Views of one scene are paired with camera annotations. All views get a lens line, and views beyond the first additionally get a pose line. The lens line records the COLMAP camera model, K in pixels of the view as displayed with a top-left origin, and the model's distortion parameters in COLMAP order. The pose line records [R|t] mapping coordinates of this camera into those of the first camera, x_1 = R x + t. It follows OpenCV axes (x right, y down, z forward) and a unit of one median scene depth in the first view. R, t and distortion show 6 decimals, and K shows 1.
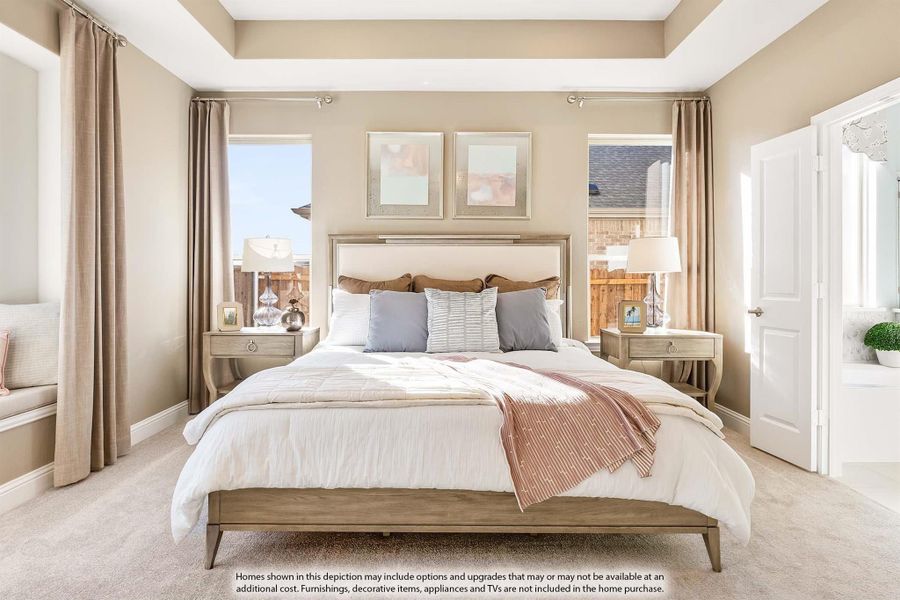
lens RADIAL K [[483.1, 0, 451.2], [0, 483.1, 272.1], [0, 0, 1]] dist [-0.000142, 0.000632]
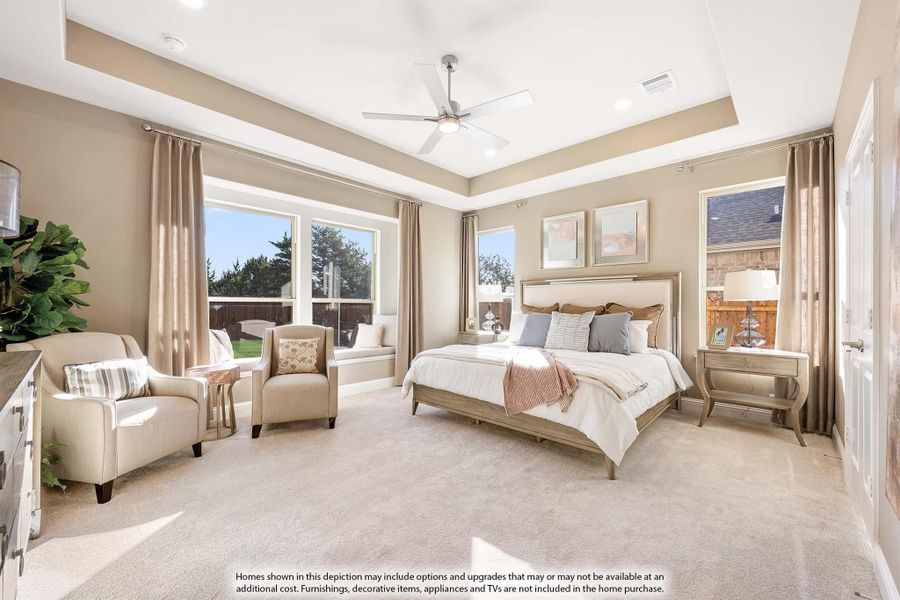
lens RADIAL K [[366.6, 0, 450.0], [0, 366.6, 300.0], [0, 0, 1]] dist [-0.000326, 0.000045]
pose [[0.723975, -0.011911, -0.689724, 0.526292], [0.010205, 0.999926, -0.006556, -0.001869], [0.689751, -0.002293, 0.724043, -0.160525]]
